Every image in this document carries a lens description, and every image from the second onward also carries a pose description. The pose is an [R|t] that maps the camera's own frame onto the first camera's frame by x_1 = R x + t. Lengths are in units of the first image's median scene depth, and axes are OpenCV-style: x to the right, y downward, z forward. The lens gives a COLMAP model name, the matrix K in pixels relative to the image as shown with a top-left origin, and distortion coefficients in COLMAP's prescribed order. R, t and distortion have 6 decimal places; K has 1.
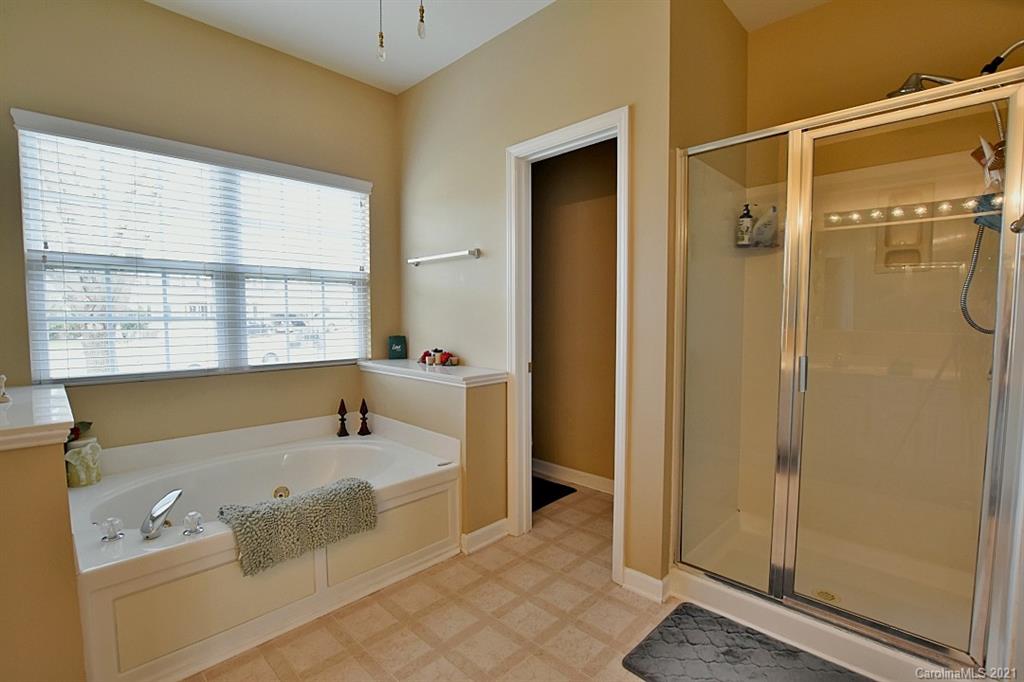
lens RADIAL K [[465.5, 0, 511.9], [0, 465.5, 346.4], [0, 0, 1]] dist [-0.033267, 0.005058]
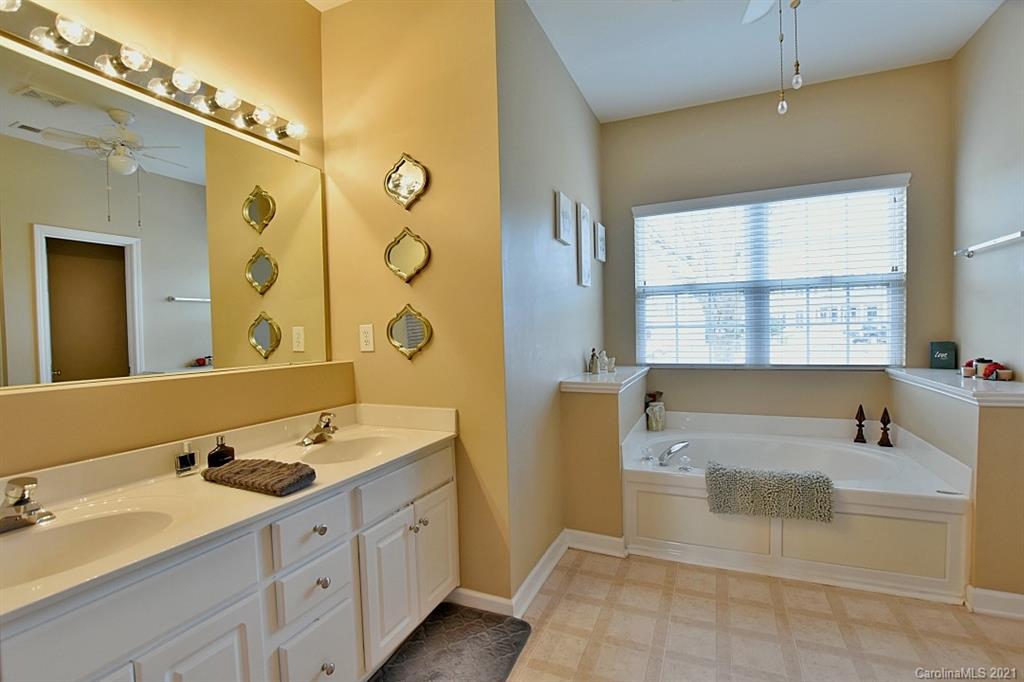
lens RADIAL K [[465.5, 0, 511.2], [0, 465.5, 341.9], [0, 0, 1]] dist [-0.033267, 0.005058]
pose [[0.342044, 0.016327, -0.939542, 0.328769], [-0.036476, 0.999326, 0.004086, 0.003695], [0.938976, 0.032873, 0.342409, -0.038477]]
